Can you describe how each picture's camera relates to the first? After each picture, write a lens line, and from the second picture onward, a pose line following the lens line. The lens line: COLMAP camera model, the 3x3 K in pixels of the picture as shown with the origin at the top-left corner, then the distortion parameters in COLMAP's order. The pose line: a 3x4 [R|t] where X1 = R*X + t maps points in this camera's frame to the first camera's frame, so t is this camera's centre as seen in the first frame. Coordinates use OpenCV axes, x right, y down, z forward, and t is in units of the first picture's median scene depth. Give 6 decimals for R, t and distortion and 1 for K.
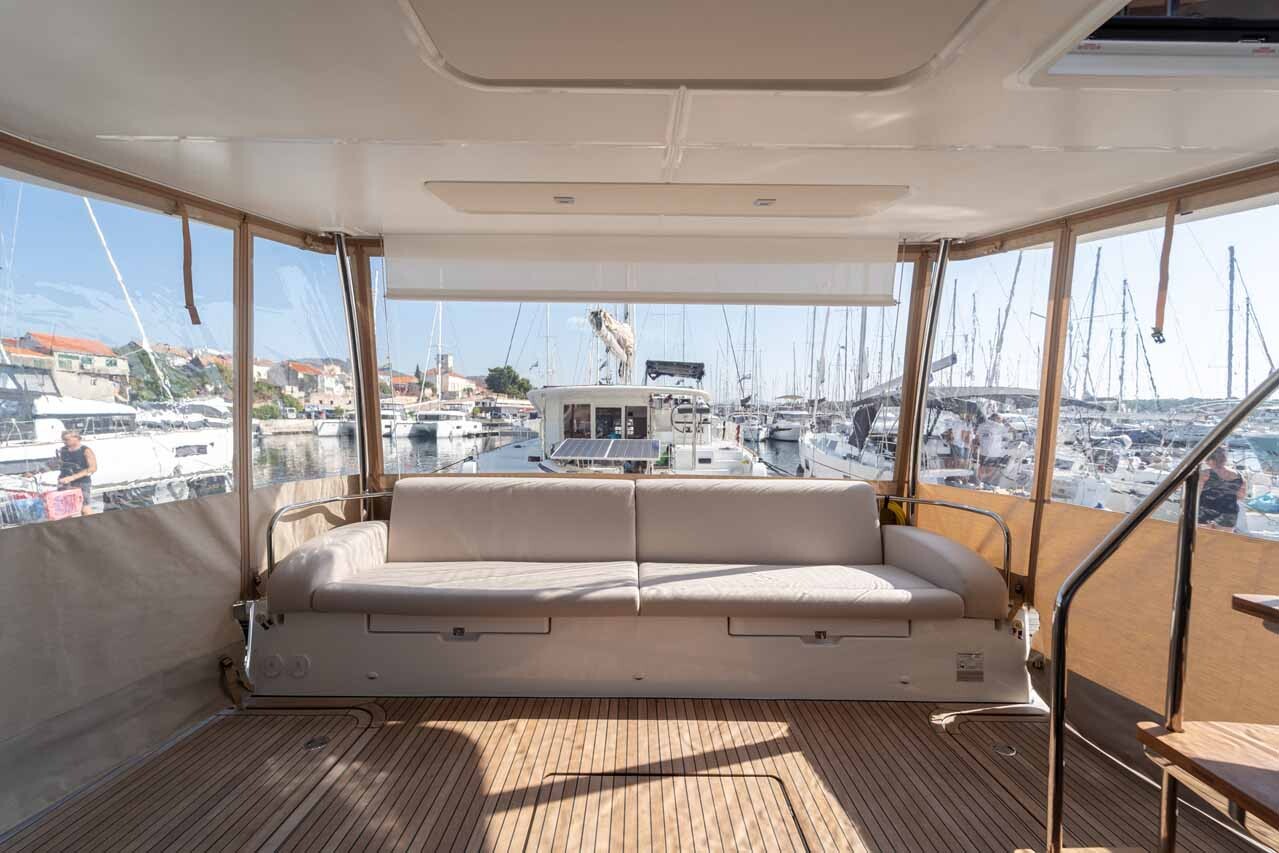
lens RADIAL K [[526.1, 0, 634.6], [0, 526.1, 426.0], [0, 0, 1]] dist [-0.001078, -0.001080]
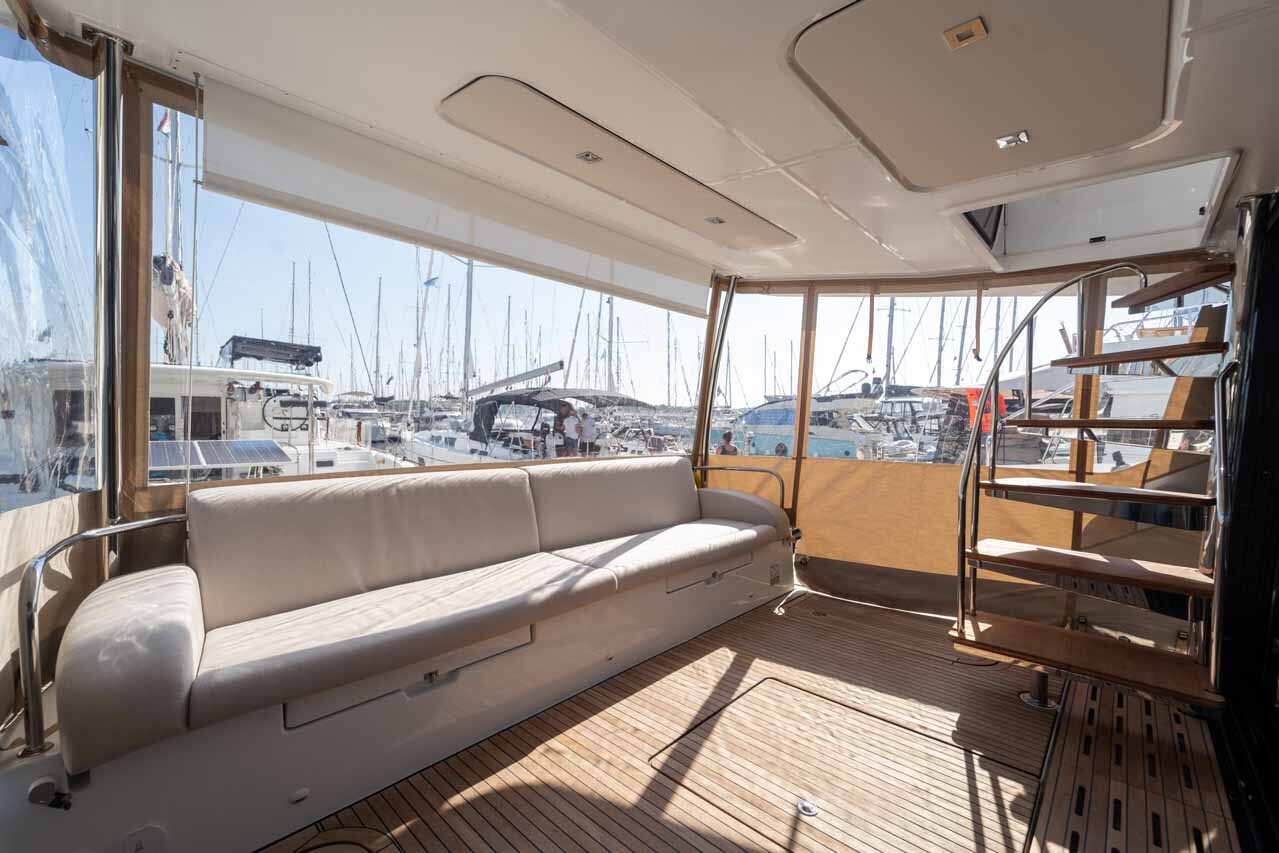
lens RADIAL K [[526.1, 0, 644.5], [0, 526.1, 427.0], [0, 0, 1]] dist [-0.001078, -0.001080]
pose [[0.676082, -0.009876, 0.736761, -0.671320], [0.008426, 0.999948, 0.005672, 0.035149], [-0.736779, 0.002373, 0.676130, 0.271879]]
